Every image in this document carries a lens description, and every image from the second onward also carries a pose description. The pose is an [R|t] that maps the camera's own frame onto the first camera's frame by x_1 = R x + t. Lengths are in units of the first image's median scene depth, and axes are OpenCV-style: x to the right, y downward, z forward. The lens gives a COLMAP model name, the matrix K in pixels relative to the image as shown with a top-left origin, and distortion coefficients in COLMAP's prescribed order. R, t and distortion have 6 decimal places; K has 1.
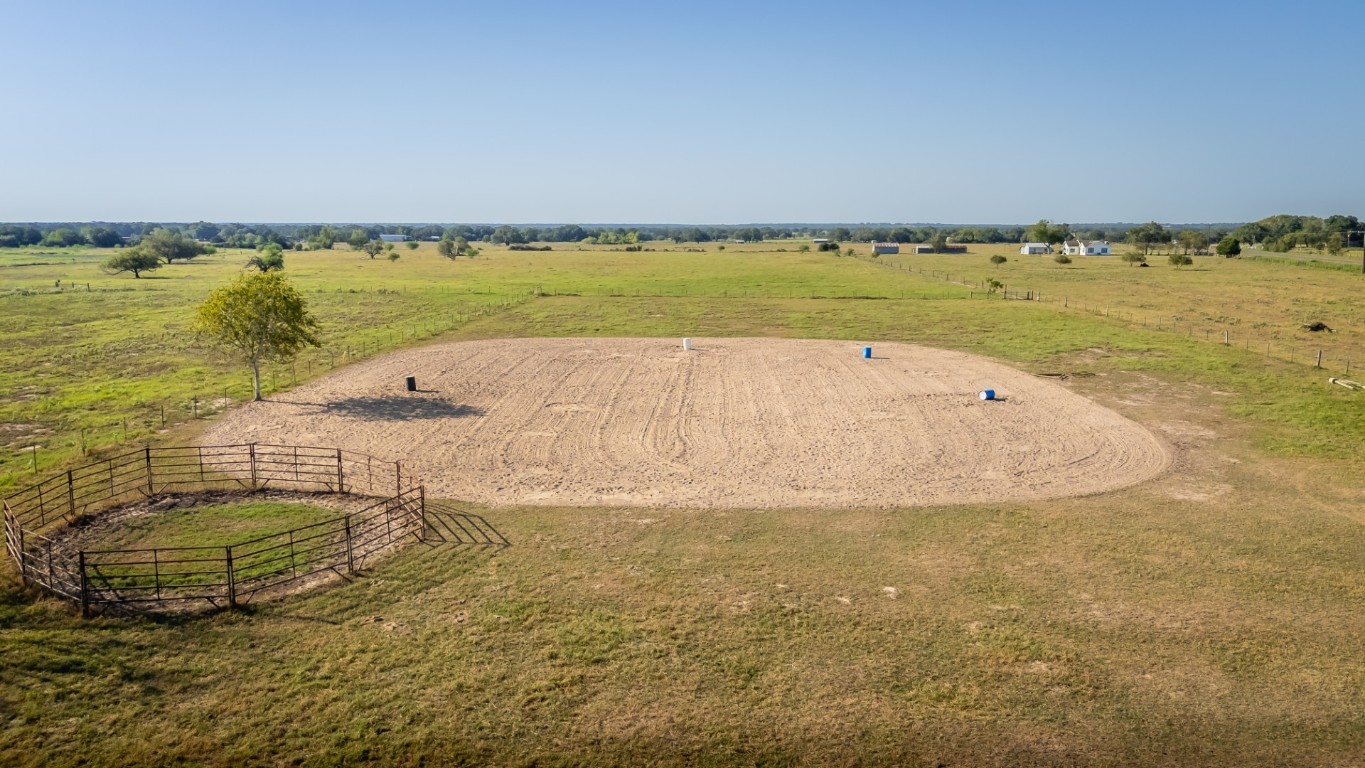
lens RADIAL K [[1007.2, 0, 682.5], [0, 1007.2, 384.0], [0, 0, 1]] dist [0.090143, -0.079606]
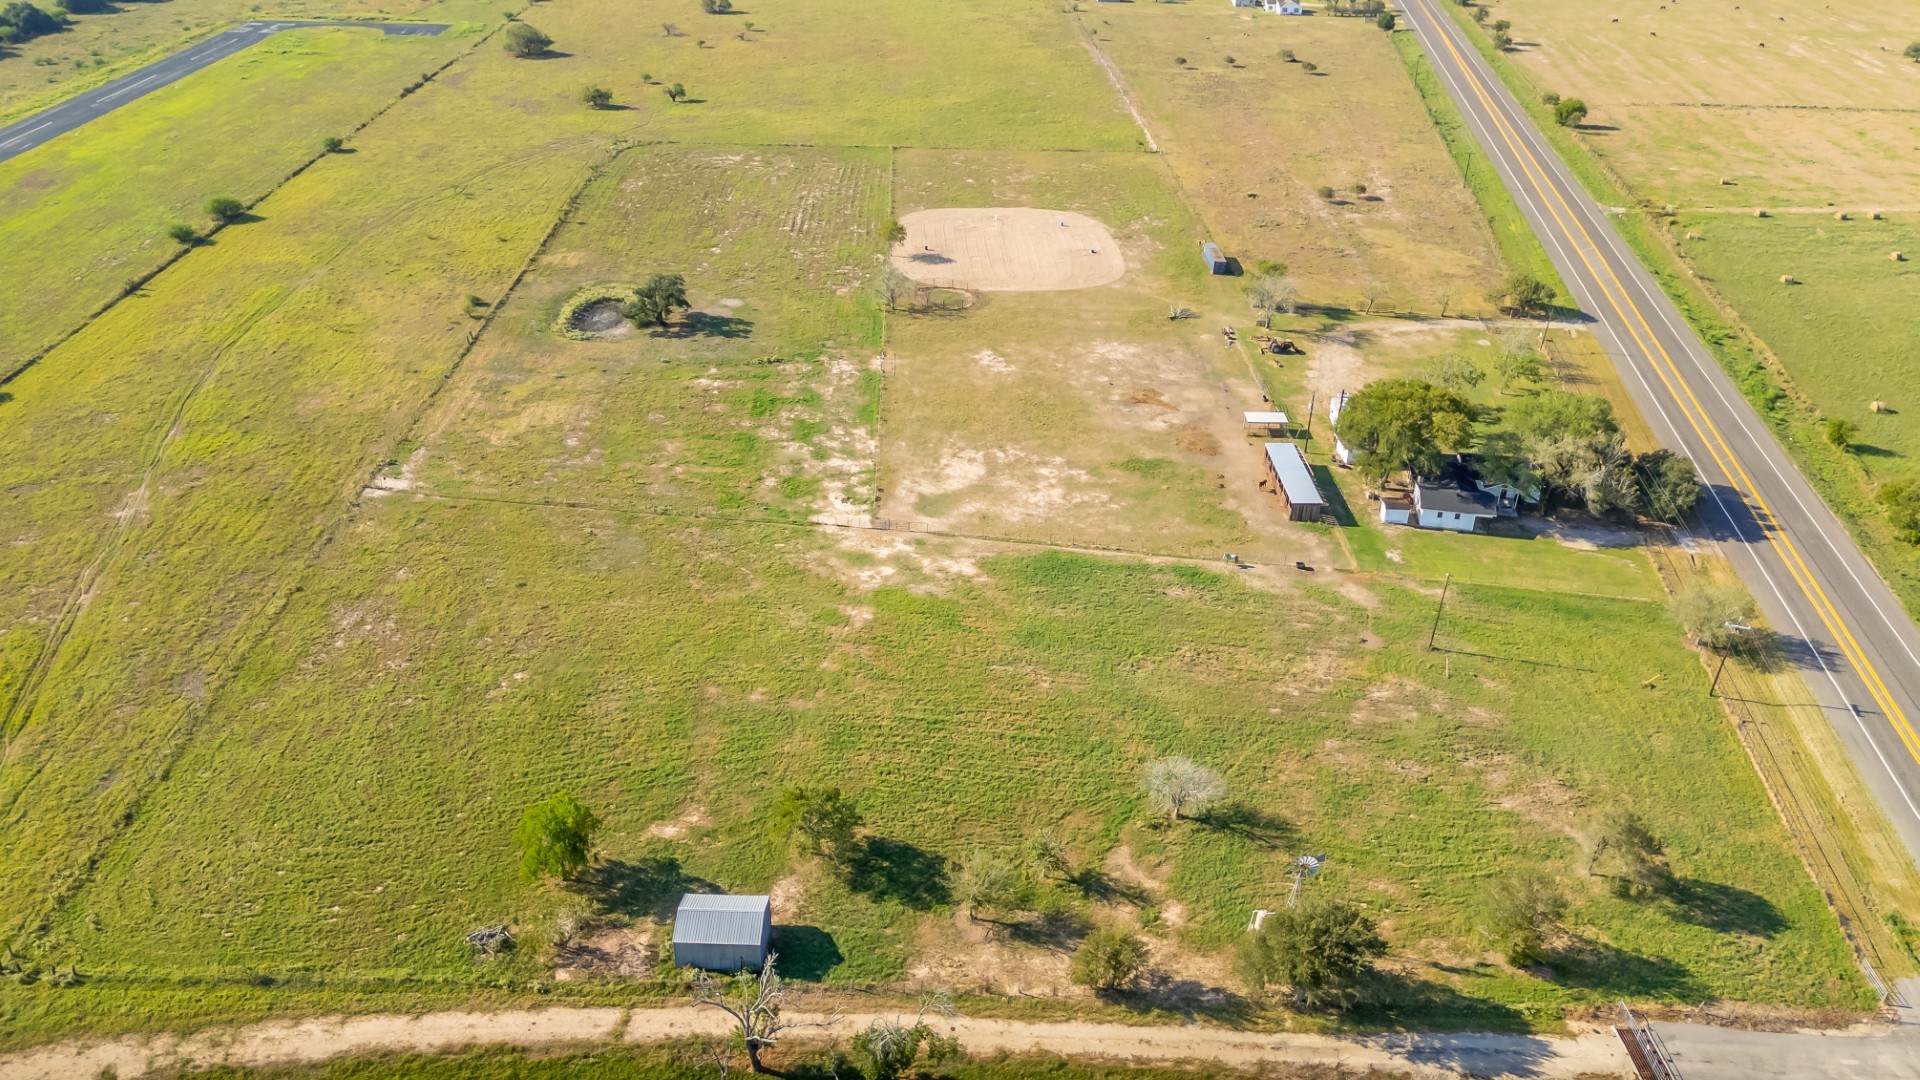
lens RADIAL K [[1460.4, 0, 929.1], [0, 1460.4, 518.5], [0, 0, 1]] dist [0.058476, -0.038137]
pose [[0.998012, -0.016007, 0.060962, -0.094770], [-0.004839, 0.944898, 0.327330, -0.124879], [-0.062843, -0.326975, 0.942941, -0.655780]]
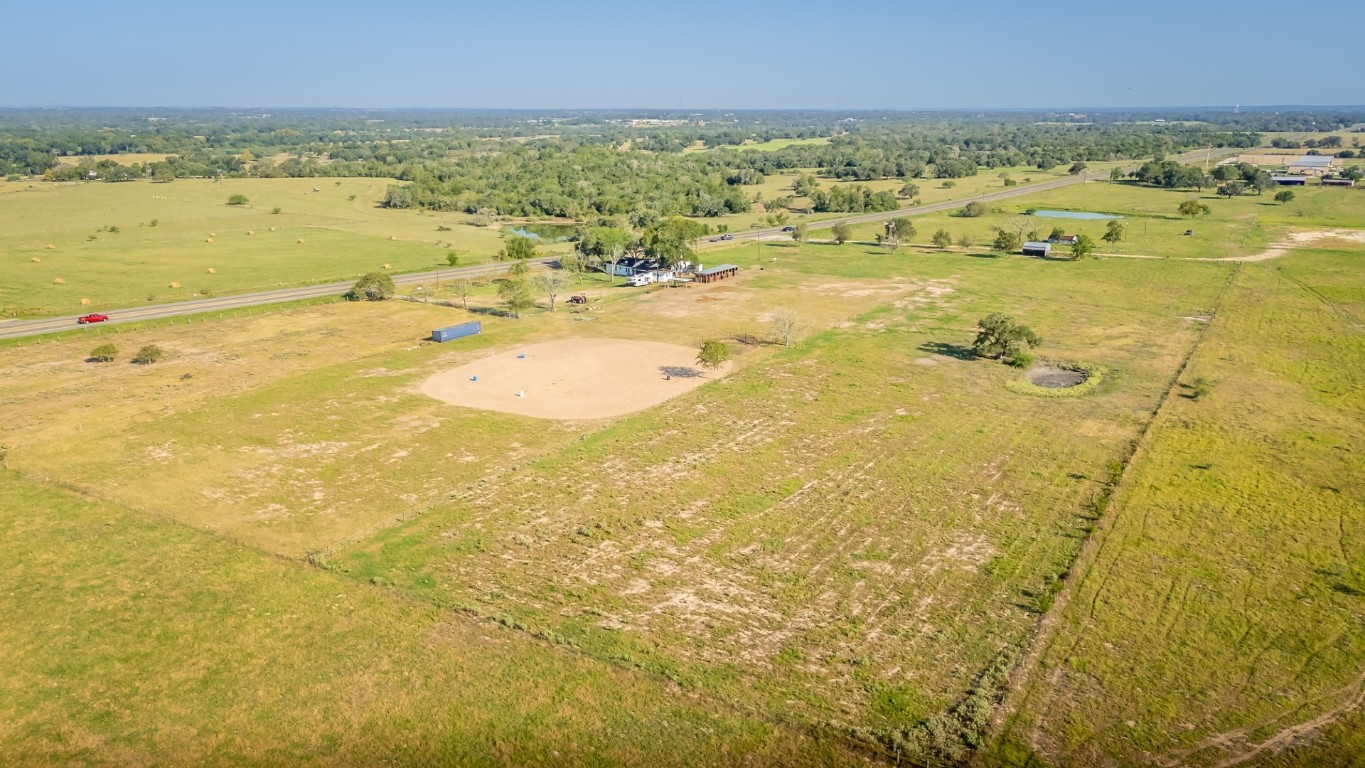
lens RADIAL K [[1007.2, 0, 682.5], [0, 1007.2, 384.0], [0, 0, 1]] dist [0.090143, -0.079606]
pose [[-0.879149, -0.128204, 0.458978, -0.280201], [0.069729, 0.918159, 0.390027, -0.191964], [-0.471418, 0.374896, -0.798259, 0.567040]]
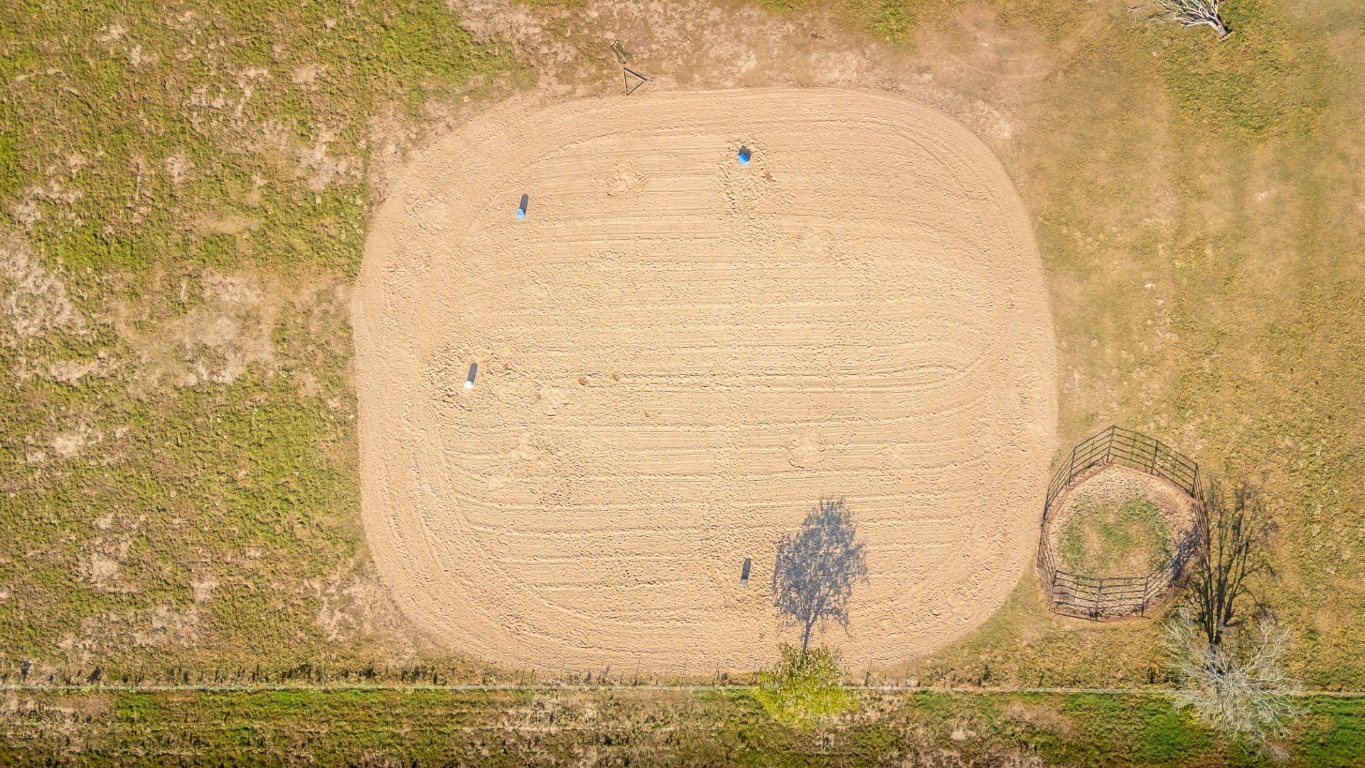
lens RADIAL K [[1007.2, 0, 682.5], [0, 1007.2, 384.0], [0, 0, 1]] dist [0.090143, -0.079606]
pose [[-0.044741, -0.996547, 0.069948, -0.015591], [0.168499, 0.061488, 0.983782, -0.221123], [-0.984686, 0.055801, 0.165166, 0.144042]]
